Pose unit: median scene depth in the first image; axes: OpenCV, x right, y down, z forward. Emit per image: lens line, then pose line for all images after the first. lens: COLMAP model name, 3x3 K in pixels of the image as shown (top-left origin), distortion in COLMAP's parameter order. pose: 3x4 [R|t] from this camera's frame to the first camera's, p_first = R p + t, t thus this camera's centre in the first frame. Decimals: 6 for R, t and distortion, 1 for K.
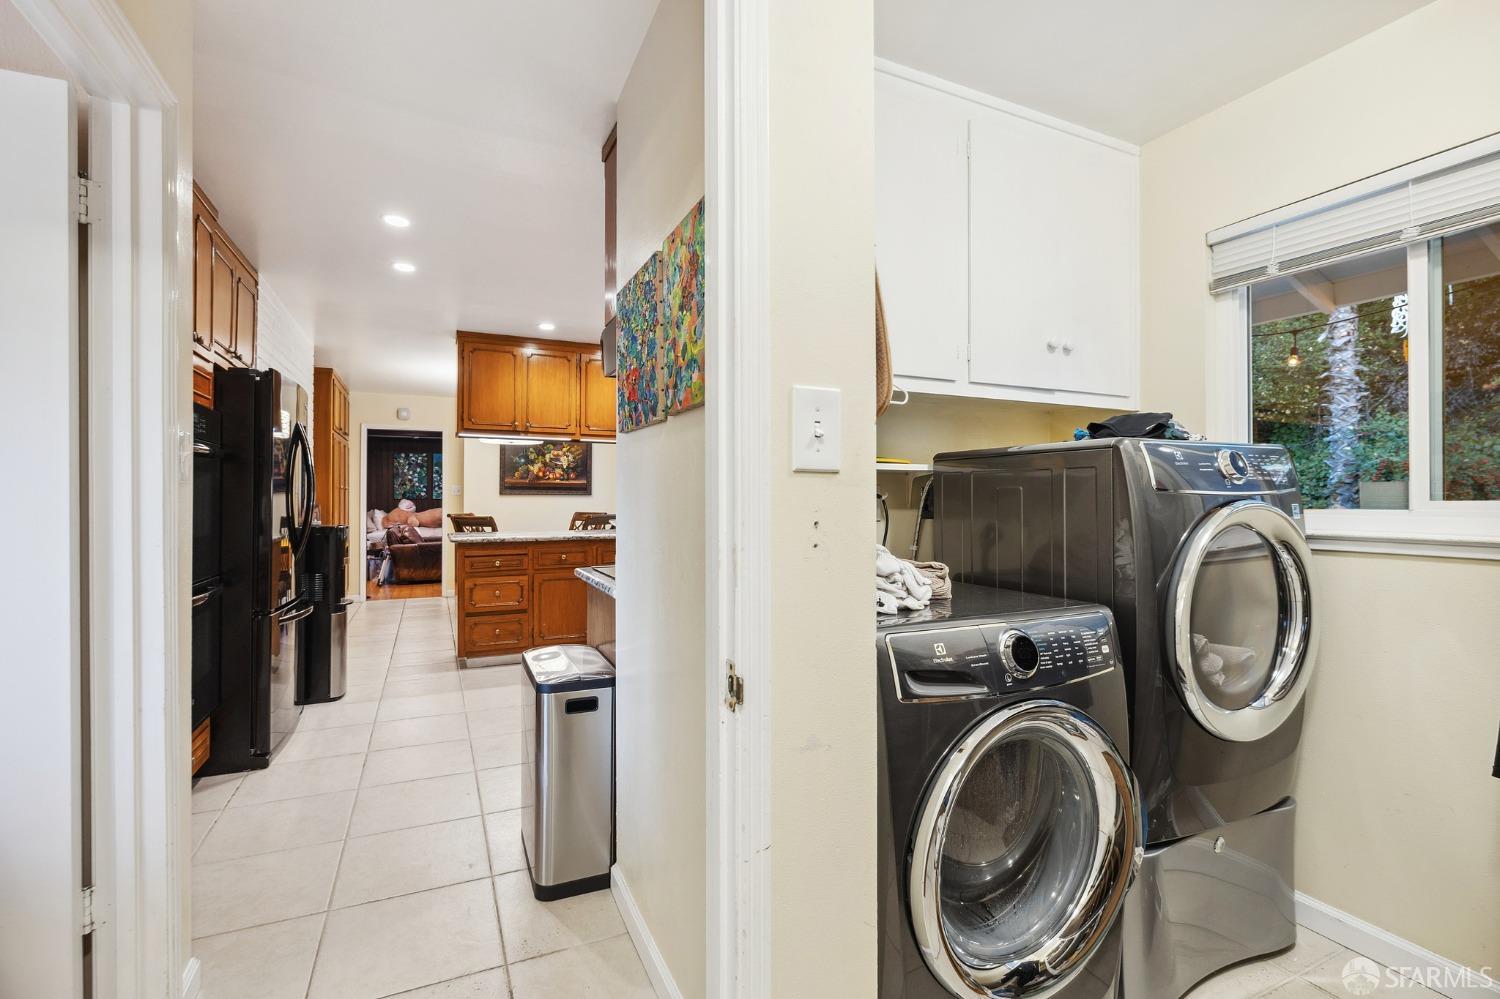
lens RADIAL K [[678.0, 0, 750.0], [0, 678.0, 499.5], [0, 0, 1]] dist [0.000020, 0.000008]
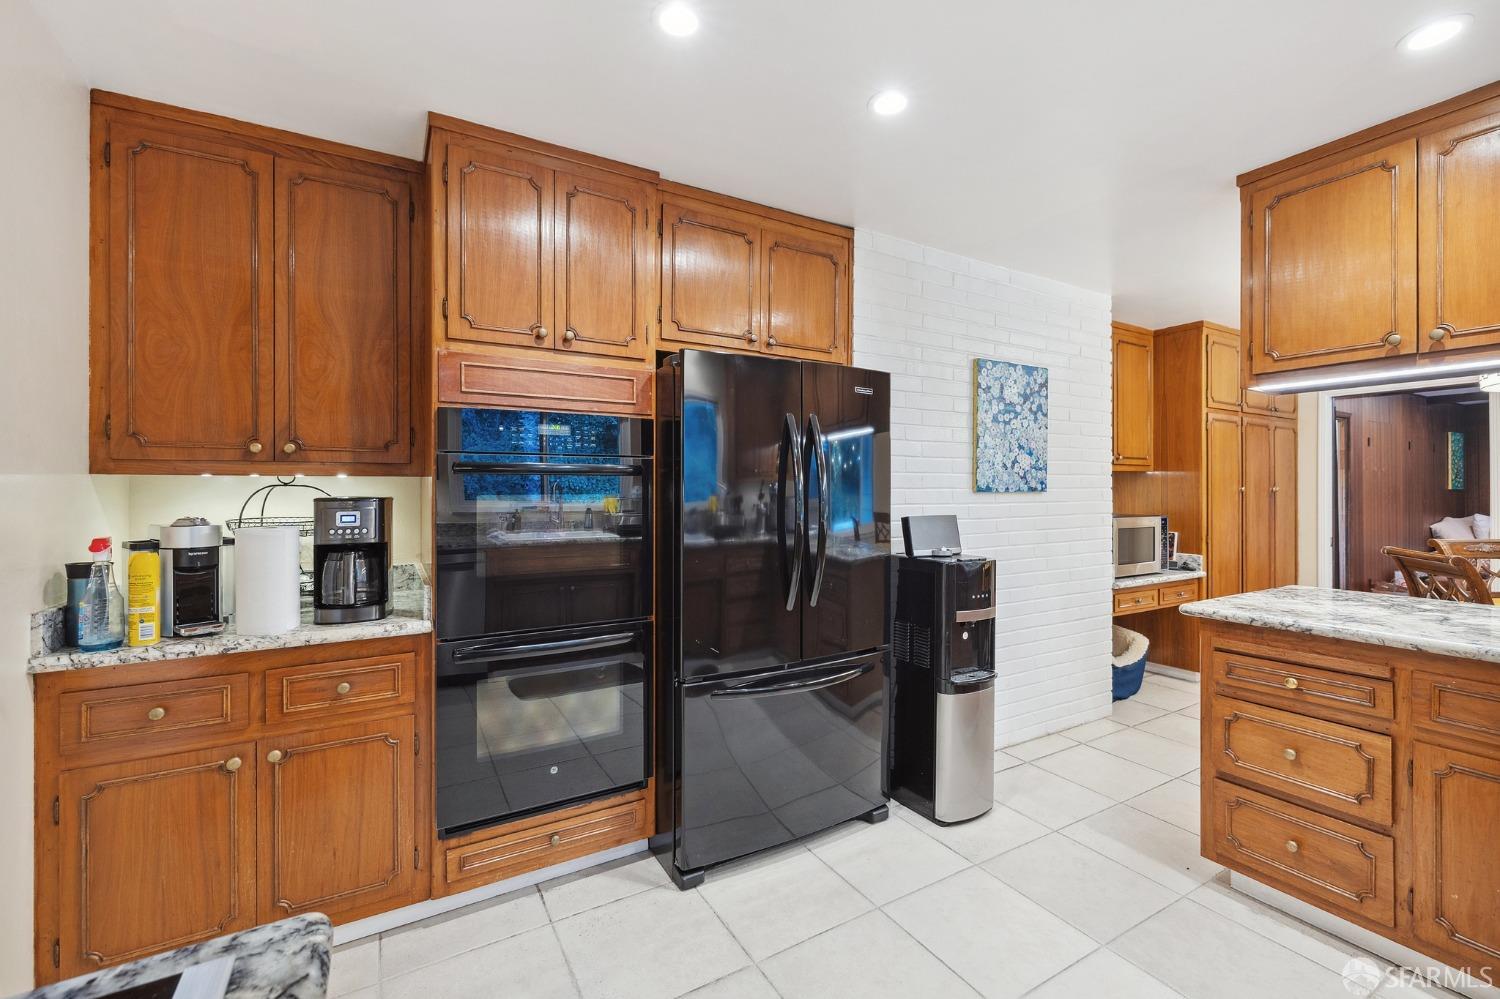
lens RADIAL K [[631.2, 0, 746.9], [0, 631.2, 484.4], [0, 0, 1]] dist [-0.000519, 0.000124]
pose [[0.086214, -0.004167, -0.996268, -0.008773], [-0.002350, 0.999988, -0.004386, -0.016184], [0.996274, 0.002719, 0.086203, 0.396823]]
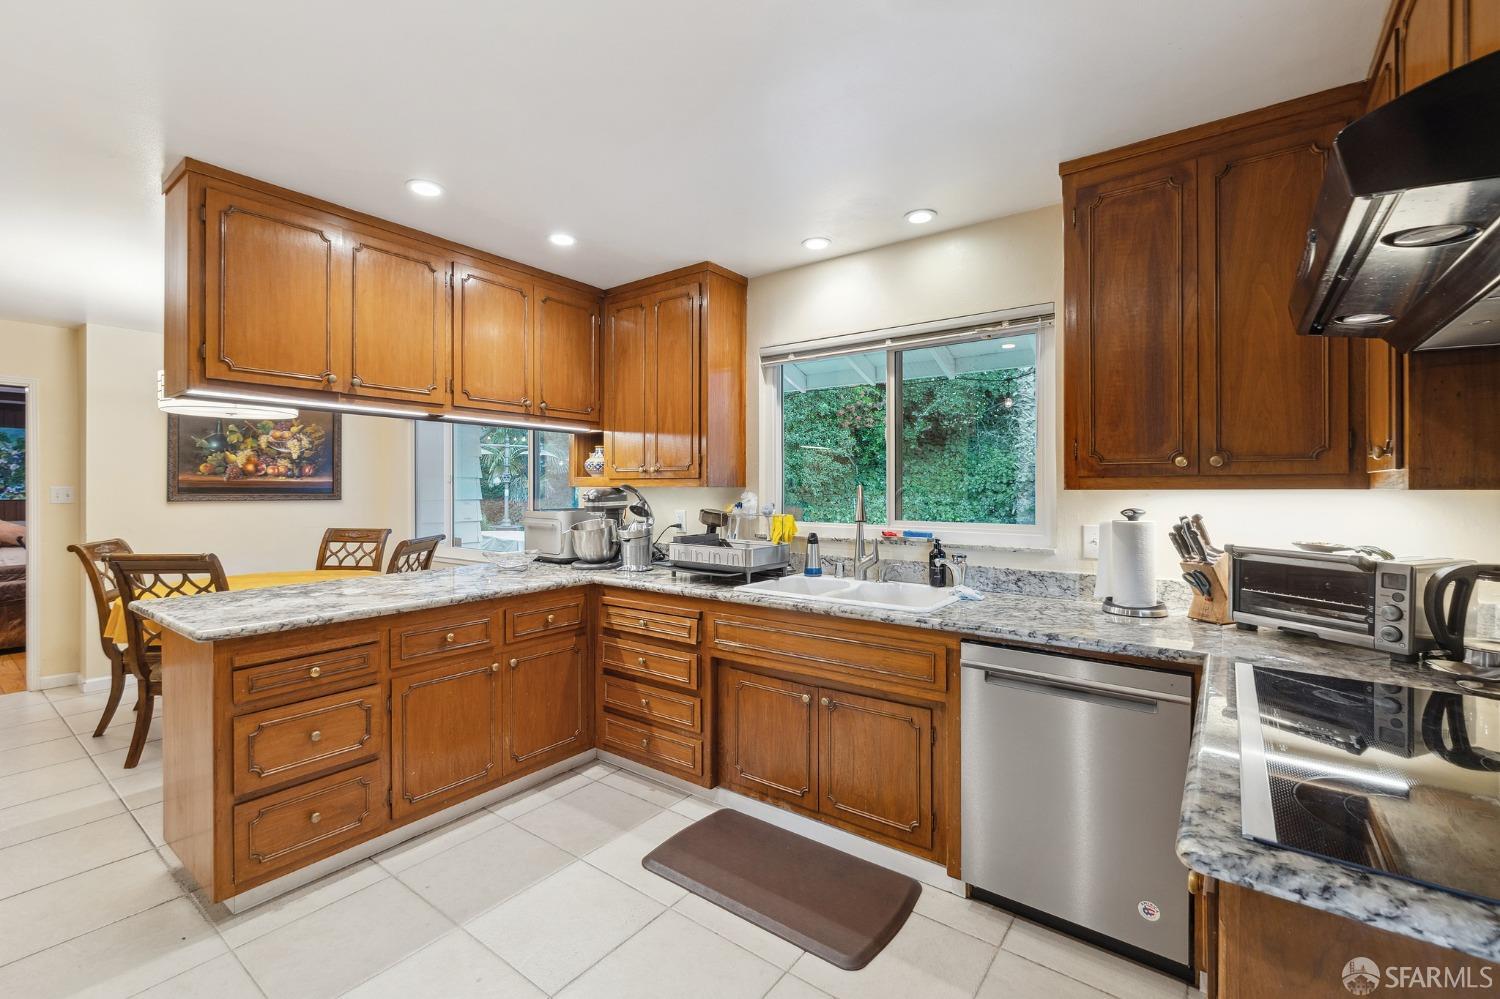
lens RADIAL K [[640.4, 0, 756.2], [0, 640.4, 481.0], [0, 0, 1]] dist [0.000608, -0.007202]
pose [[0.877739, 0.002595, 0.479131, -0.199528], [0.002004, 0.999957, -0.009087, -0.020589], [-0.479134, 0.008936, 0.877696, 0.293388]]
